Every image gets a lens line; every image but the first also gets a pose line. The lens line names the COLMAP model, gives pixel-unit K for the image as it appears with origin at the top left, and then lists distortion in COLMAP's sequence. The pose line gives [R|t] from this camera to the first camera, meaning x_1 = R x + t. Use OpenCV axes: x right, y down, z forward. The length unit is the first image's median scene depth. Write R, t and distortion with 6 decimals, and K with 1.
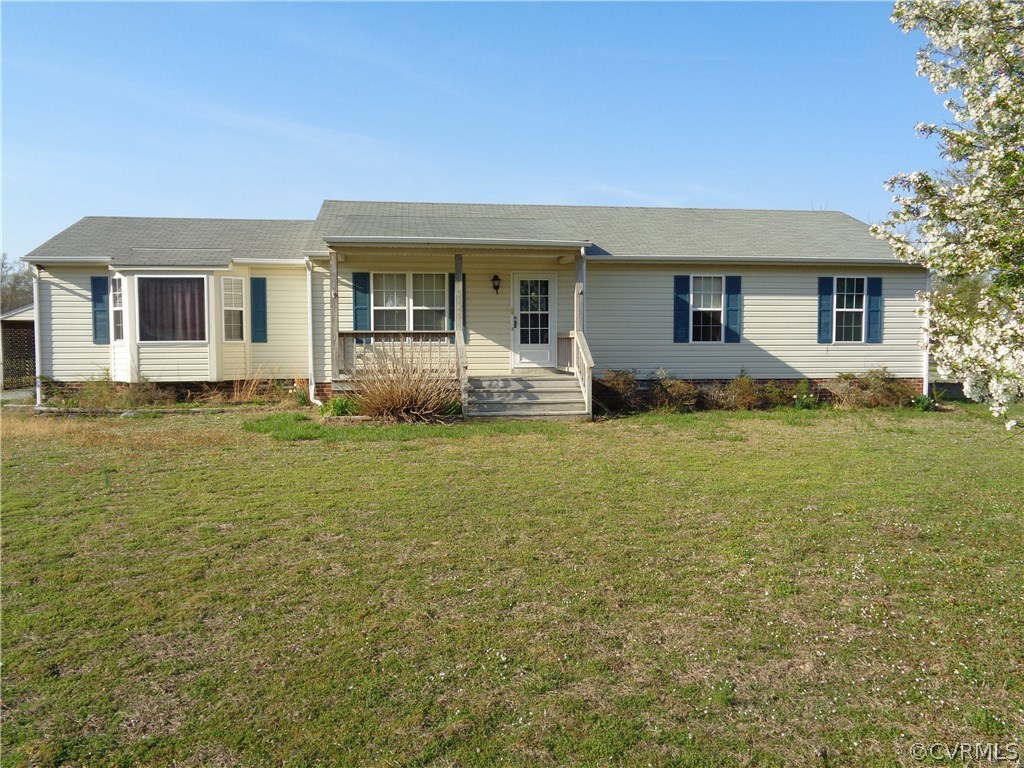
lens RADIAL K [[766.4, 0, 512.0], [0, 766.4, 384.0], [0, 0, 1]] dist [0.001736, 0.002417]
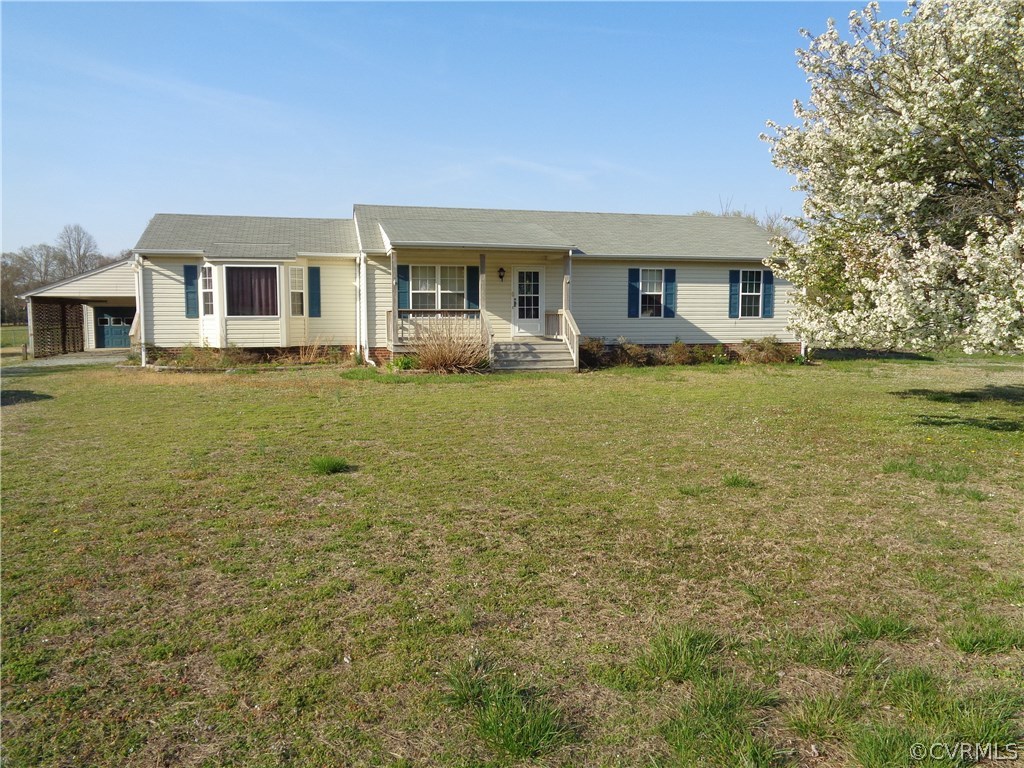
lens RADIAL K [[766.4, 0, 512.0], [0, 766.4, 384.0], [0, 0, 1]] dist [0.001736, 0.002417]
pose [[0.993570, -0.008461, 0.112900, -0.153624], [0.004322, 0.999311, 0.036861, 0.013491], [-0.113134, -0.036136, 0.992922, -0.348483]]
